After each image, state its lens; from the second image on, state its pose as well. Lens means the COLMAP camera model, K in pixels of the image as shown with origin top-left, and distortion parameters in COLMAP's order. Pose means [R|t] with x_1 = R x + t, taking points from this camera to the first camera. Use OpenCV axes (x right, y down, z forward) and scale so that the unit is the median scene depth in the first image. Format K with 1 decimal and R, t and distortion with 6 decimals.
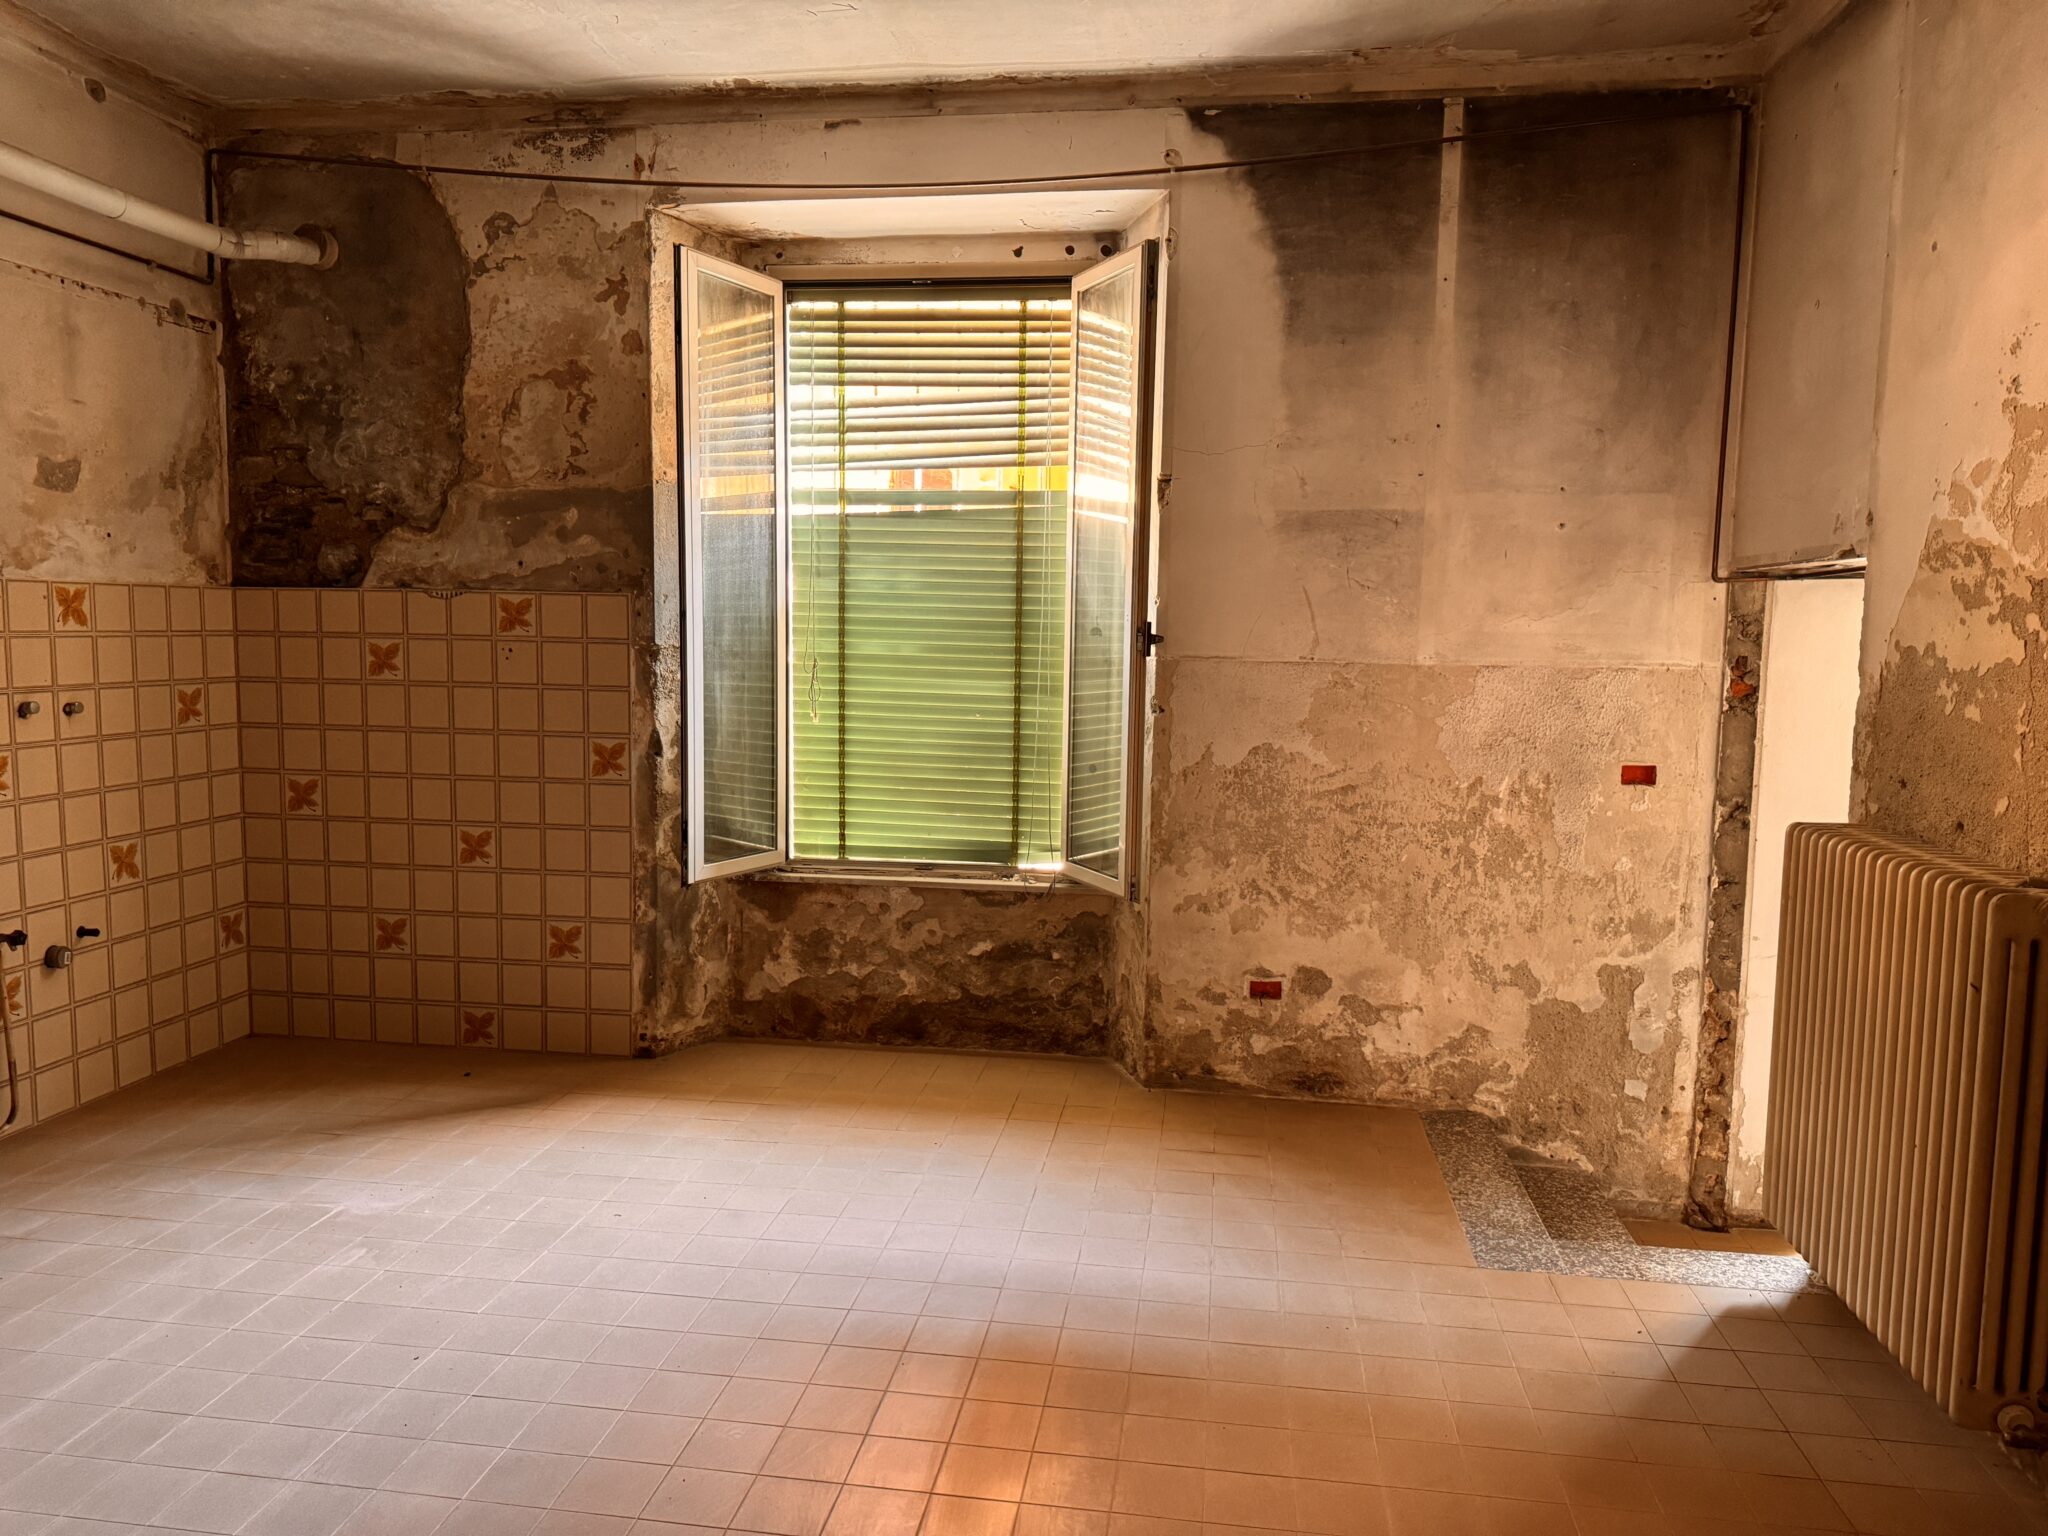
lens RADIAL K [[1468.9, 0, 1032.6], [0, 1468.9, 781.7], [0, 0, 1]] dist [0.060633, -0.058823]
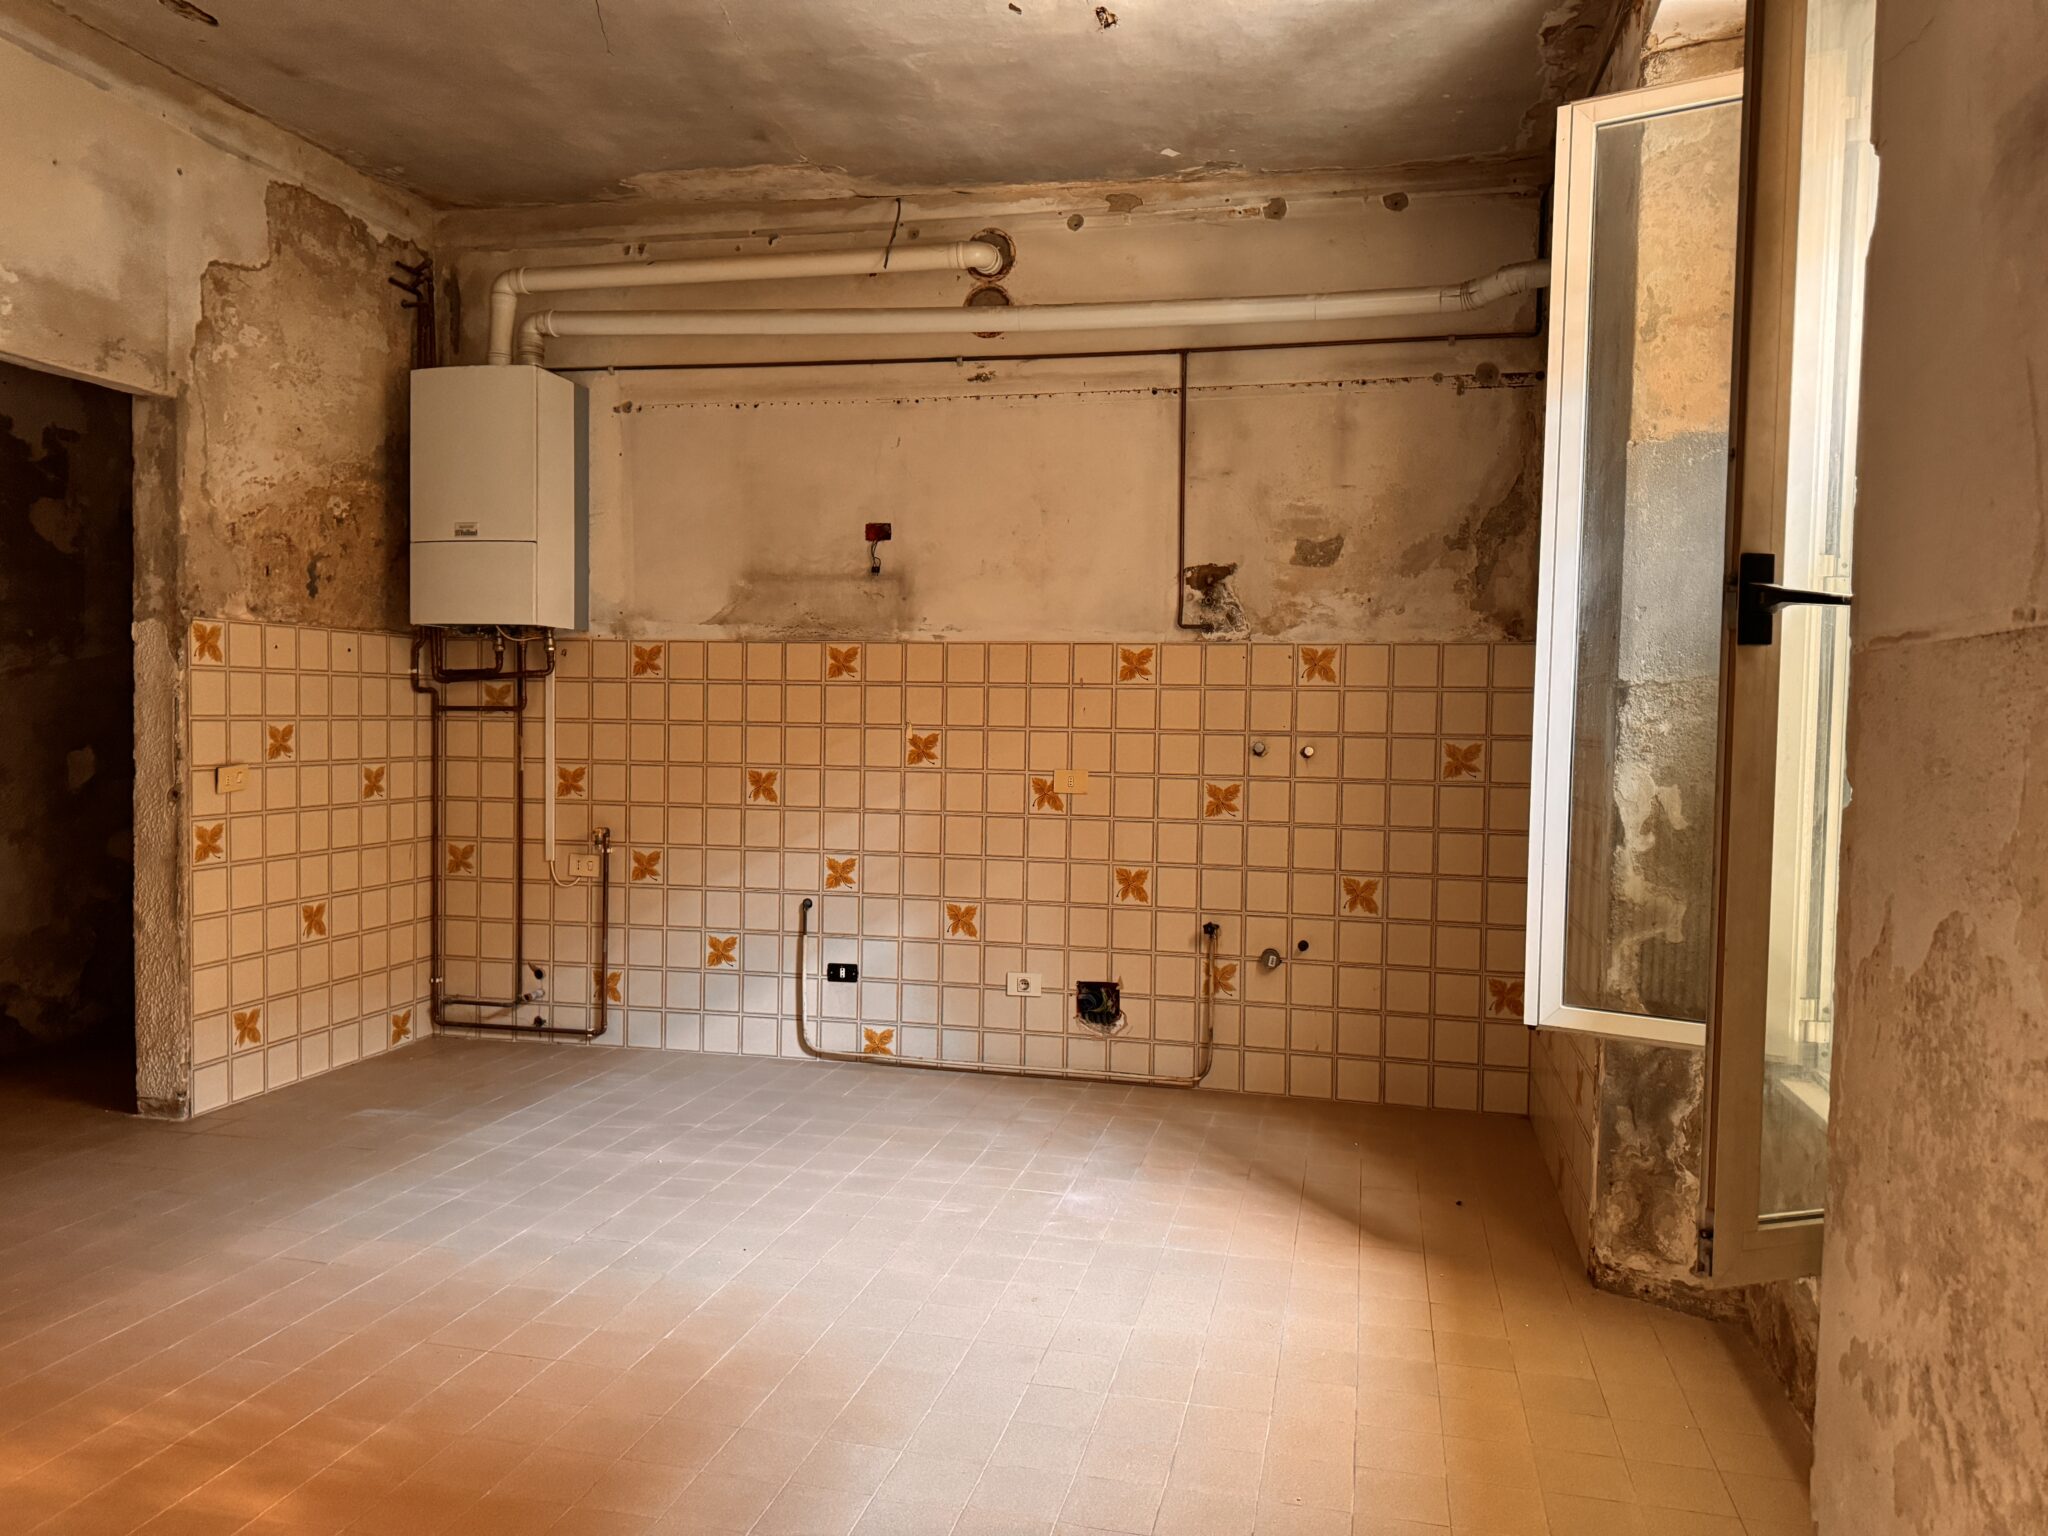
lens RADIAL K [[1447.1, 0, 1017.4], [0, 1447.1, 775.2], [0, 0, 1]] dist [0.119156, -0.057445]
pose [[-0.098392, 0.025015, -0.994833, 0.492731], [-0.125542, 0.991385, 0.037345, -0.043425], [0.987197, 0.128568, -0.094404, 0.857626]]
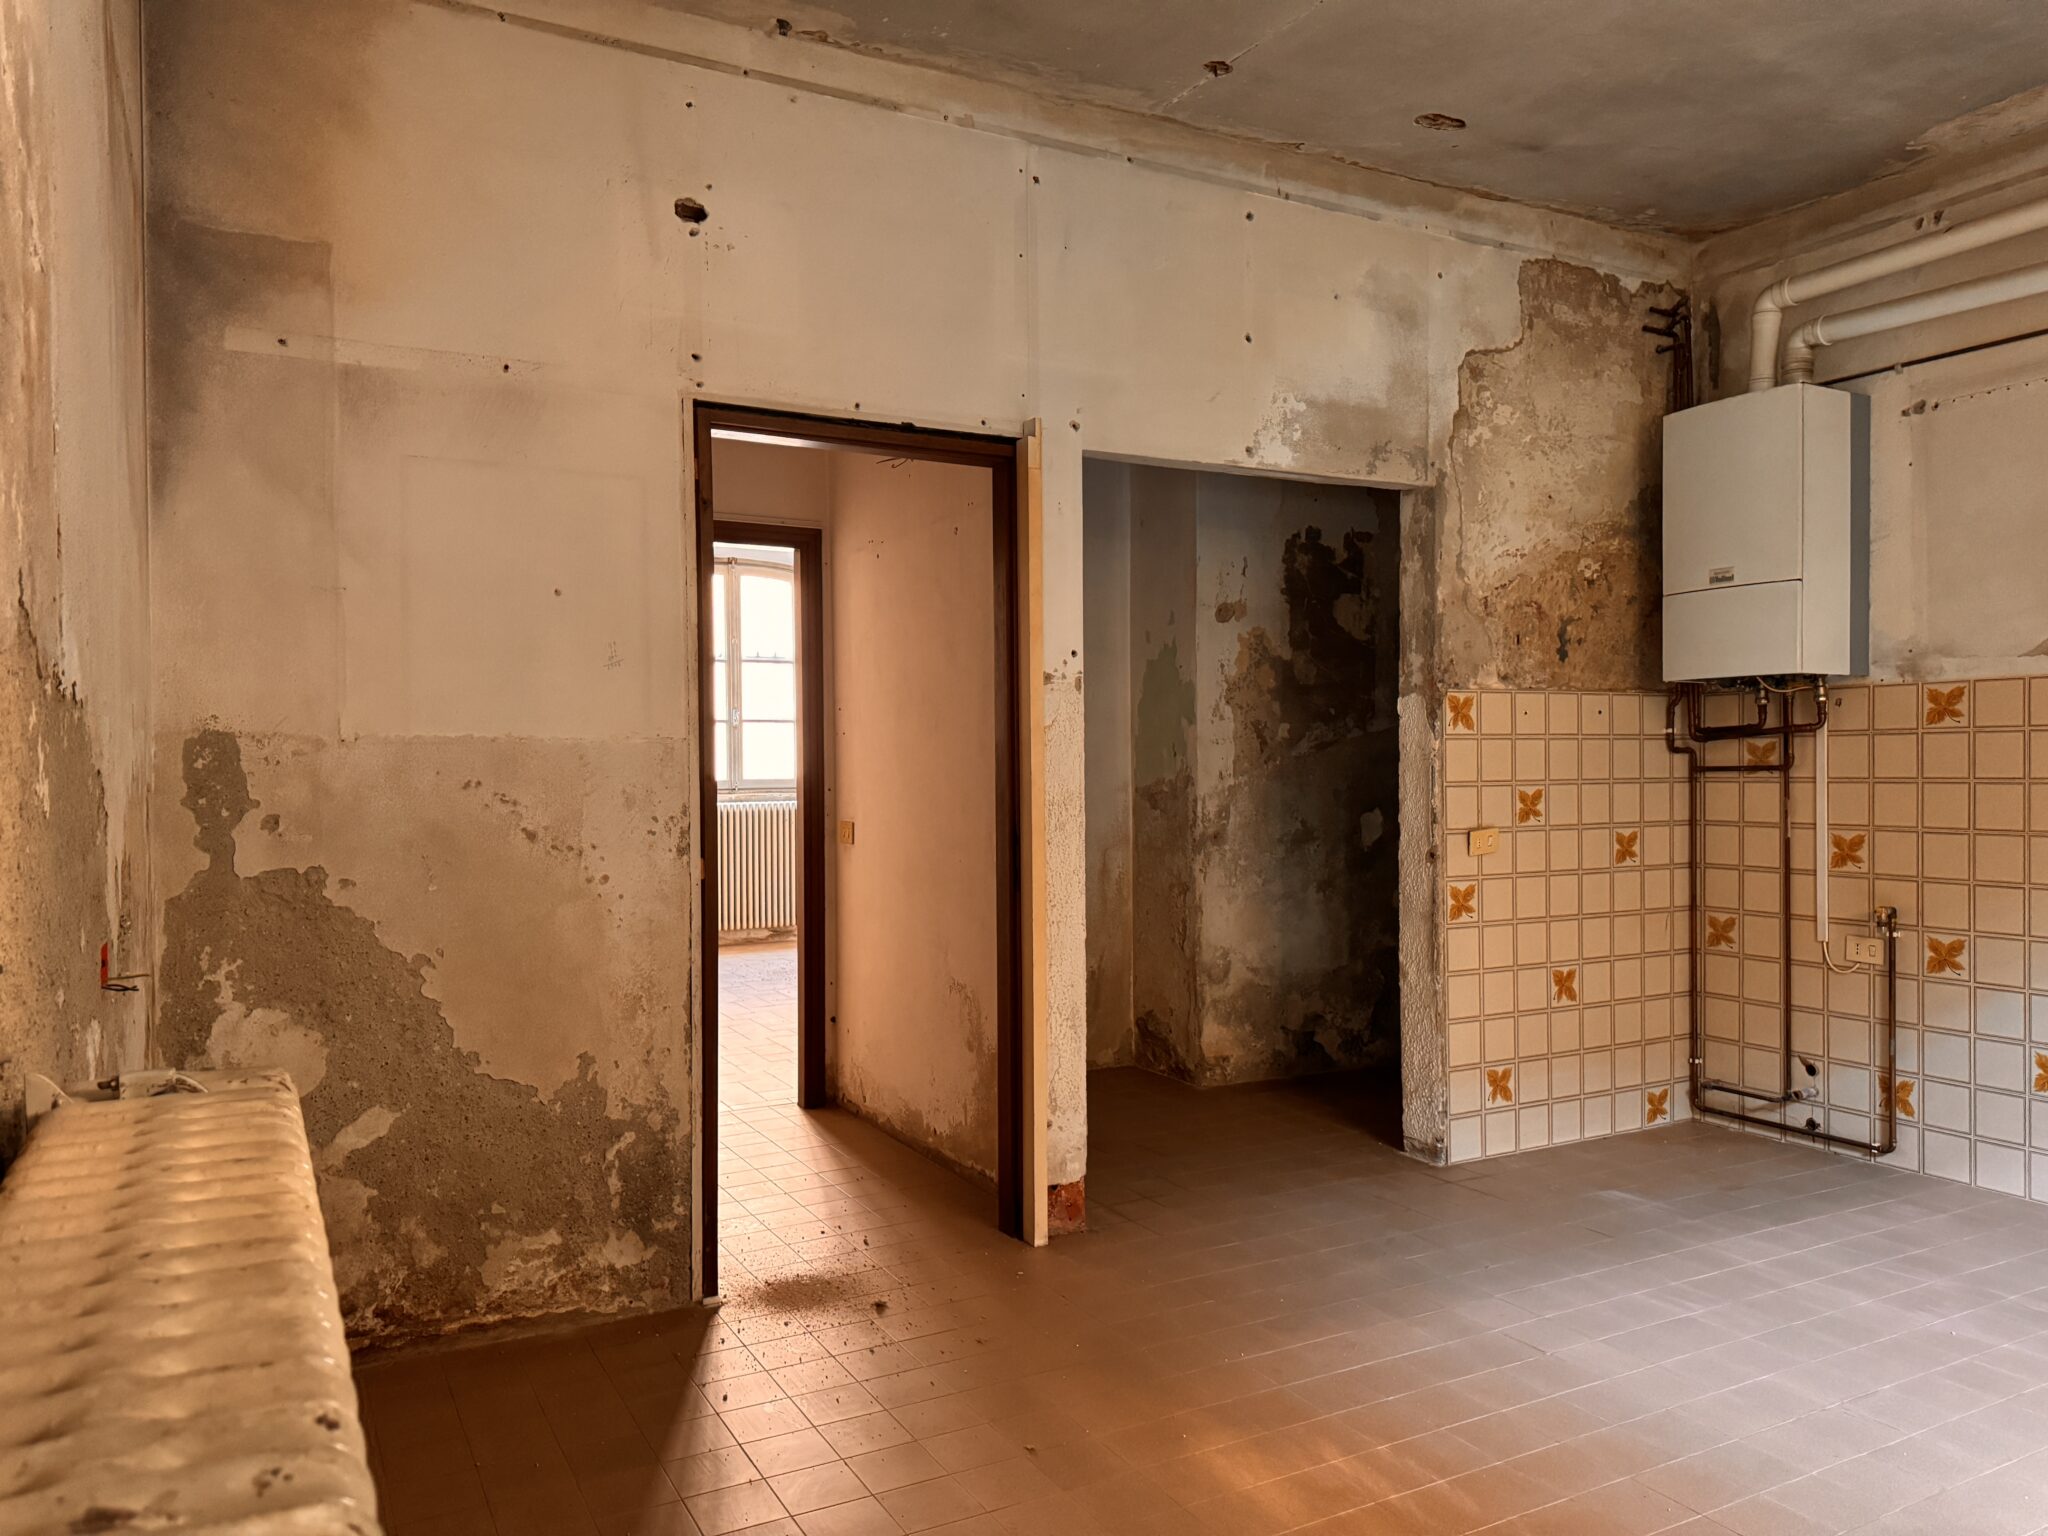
lens RADIAL K [[1468.9, 0, 1032.6], [0, 1468.9, 781.7], [0, 0, 1]] dist [0.060633, -0.058823]
pose [[-0.793787, -0.005086, -0.608175, 0.431141], [-0.073335, 0.993470, 0.087408, -0.045827], [0.603758, 0.113984, -0.788976, 0.859790]]
